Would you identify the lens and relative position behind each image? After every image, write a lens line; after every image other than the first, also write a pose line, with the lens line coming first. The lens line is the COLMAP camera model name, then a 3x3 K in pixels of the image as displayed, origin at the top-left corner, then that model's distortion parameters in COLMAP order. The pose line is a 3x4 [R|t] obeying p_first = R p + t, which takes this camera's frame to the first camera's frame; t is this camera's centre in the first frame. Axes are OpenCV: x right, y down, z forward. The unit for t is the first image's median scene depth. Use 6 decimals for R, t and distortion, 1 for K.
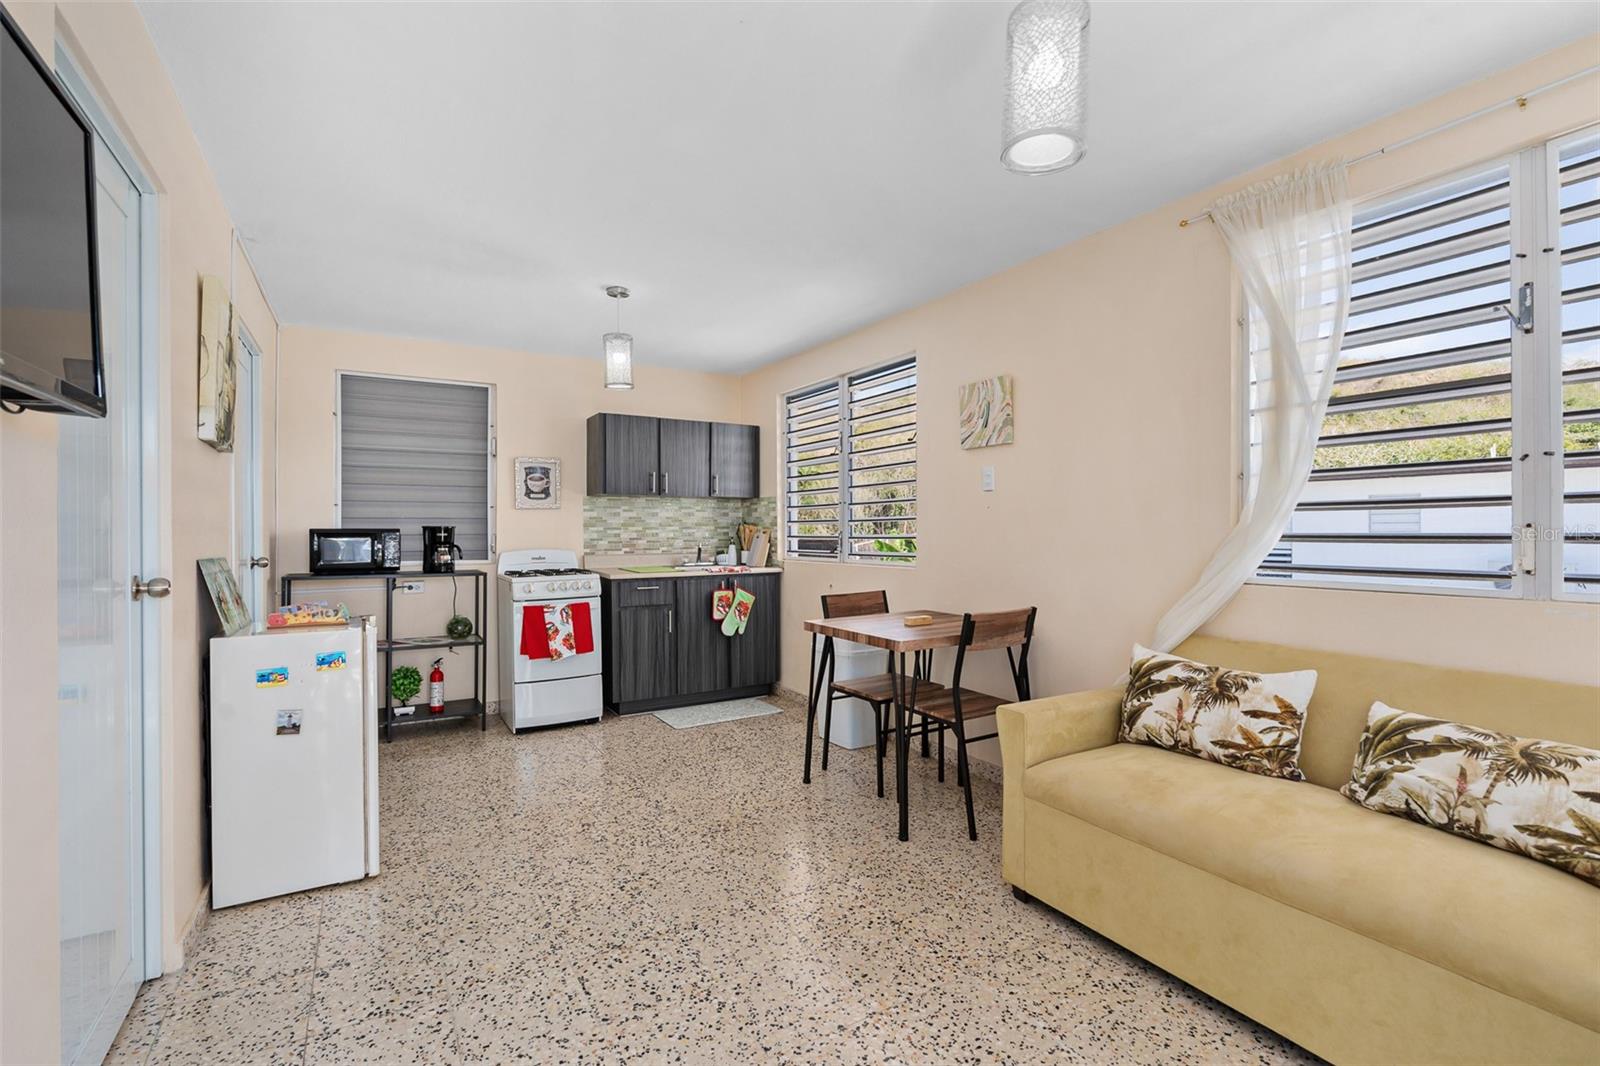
lens RADIAL K [[734.8, 0, 800.3], [0, 734.8, 534.0], [0, 0, 1]] dist [-0.021101, 0.000468]
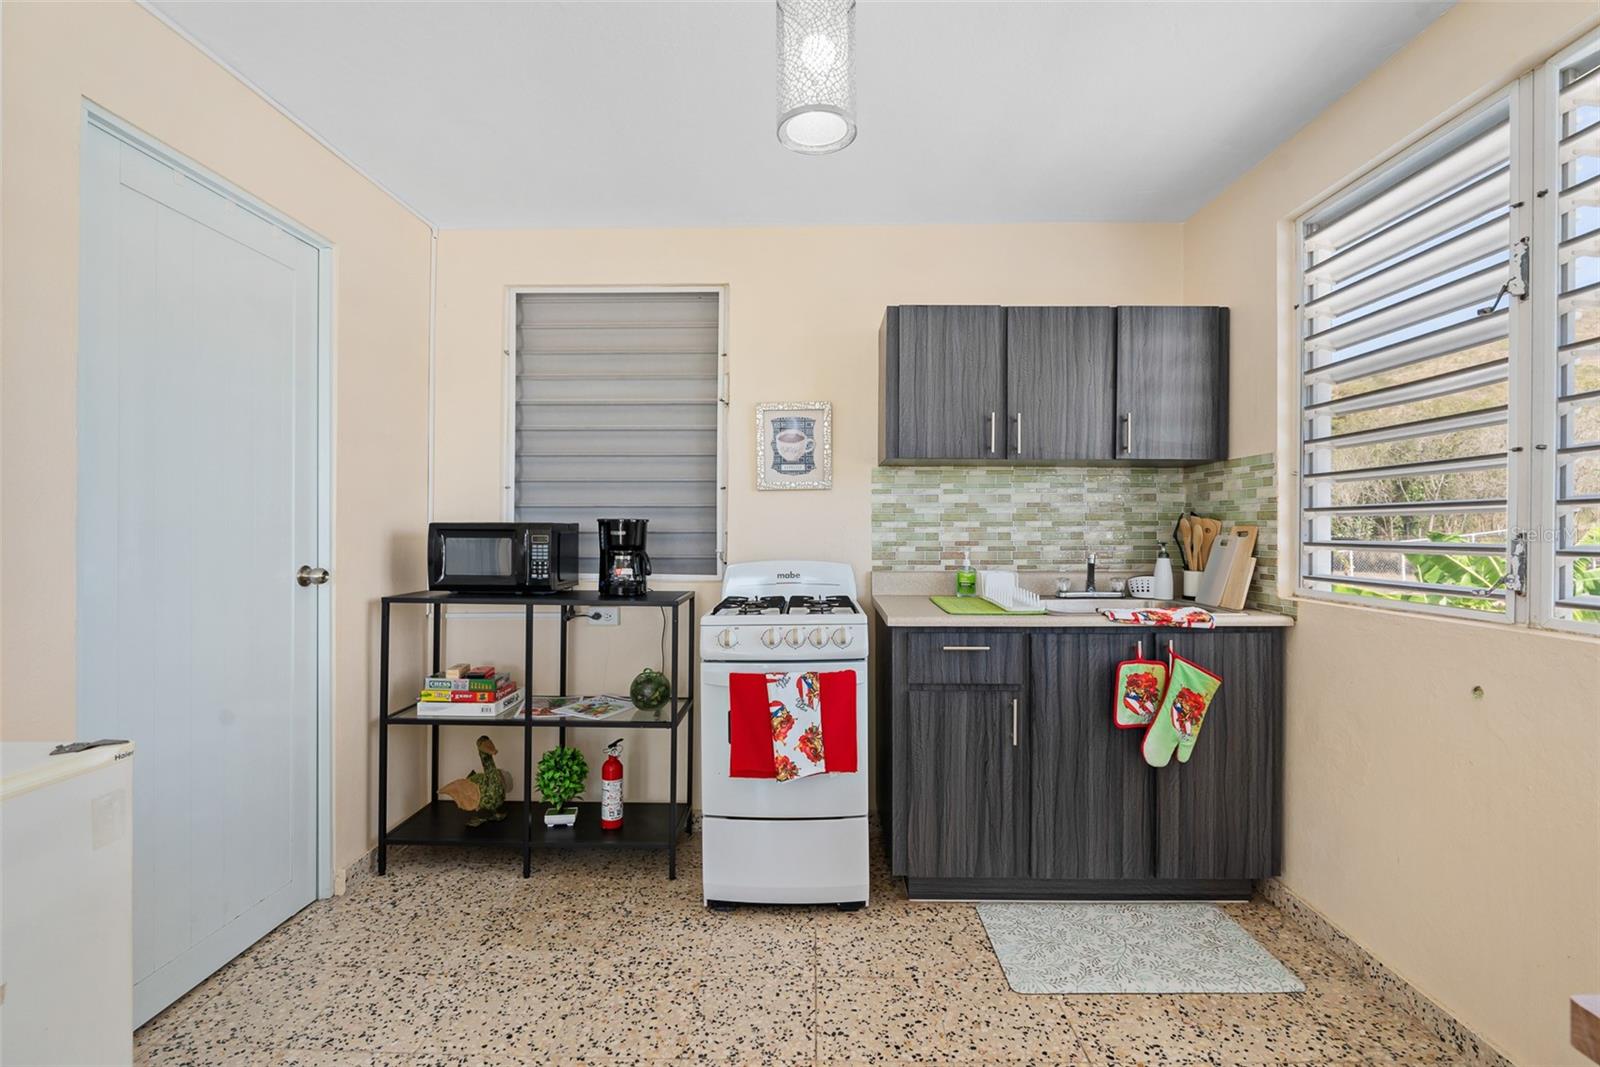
lens RADIAL K [[734.8, 0, 791.7], [0, 734.8, 530.0], [0, 0, 1]] dist [-0.021101, 0.000468]
pose [[0.846607, 0.006536, -0.532178, -0.049661], [-0.007189, 0.999974, 0.000845, -0.003178], [0.532169, 0.003110, 0.846632, 0.519265]]
